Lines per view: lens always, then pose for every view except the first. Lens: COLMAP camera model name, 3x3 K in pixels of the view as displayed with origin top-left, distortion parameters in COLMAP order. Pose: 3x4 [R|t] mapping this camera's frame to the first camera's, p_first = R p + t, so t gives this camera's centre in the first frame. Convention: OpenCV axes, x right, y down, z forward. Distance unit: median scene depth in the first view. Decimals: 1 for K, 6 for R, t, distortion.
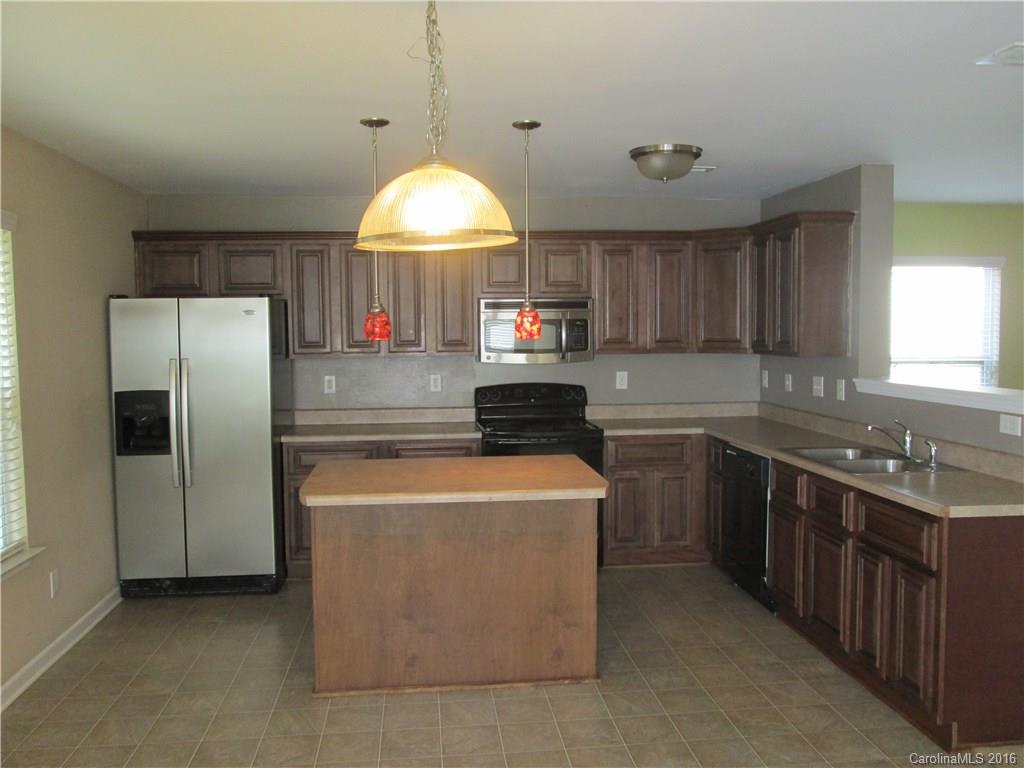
lens RADIAL K [[852.6, 0, 506.6], [0, 852.6, 380.3], [0, 0, 1]] dist [-0.037920, 0.027764]
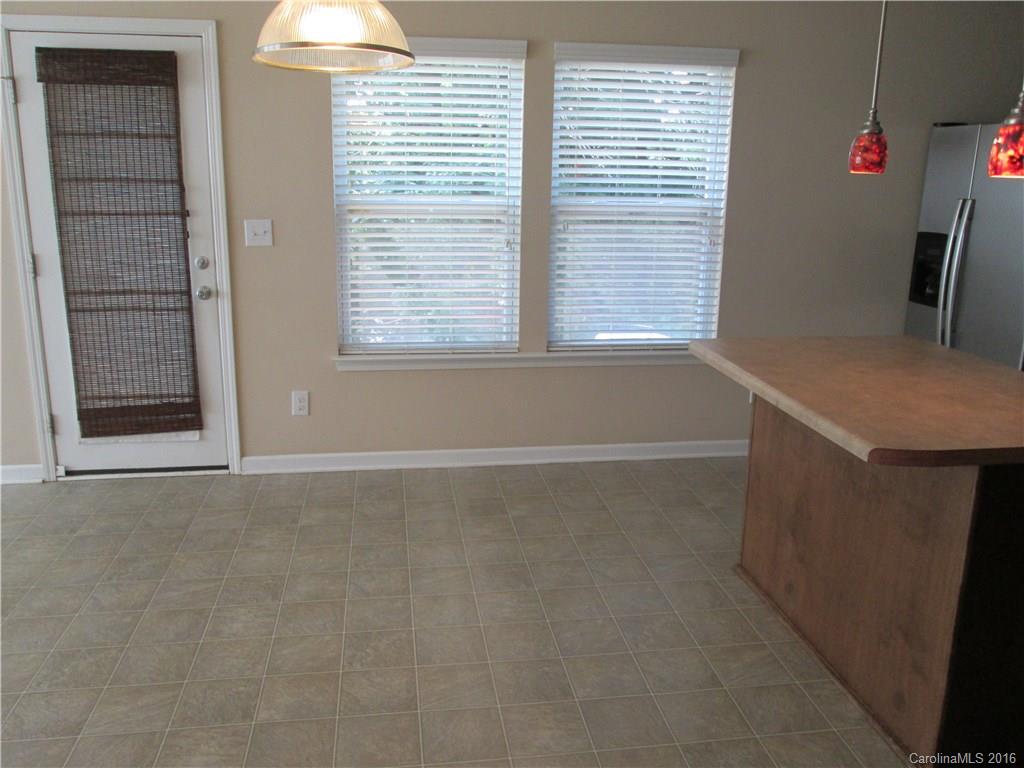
lens RADIAL K [[852.6, 0, 517.5], [0, 852.6, 385.5], [0, 0, 1]] dist [-0.037920, 0.027764]
pose [[0.041675, 0.258255, -0.965178, 0.395019], [-0.074782, 0.964113, 0.254741, -0.023517], [0.996329, 0.061561, 0.059492, 0.453817]]
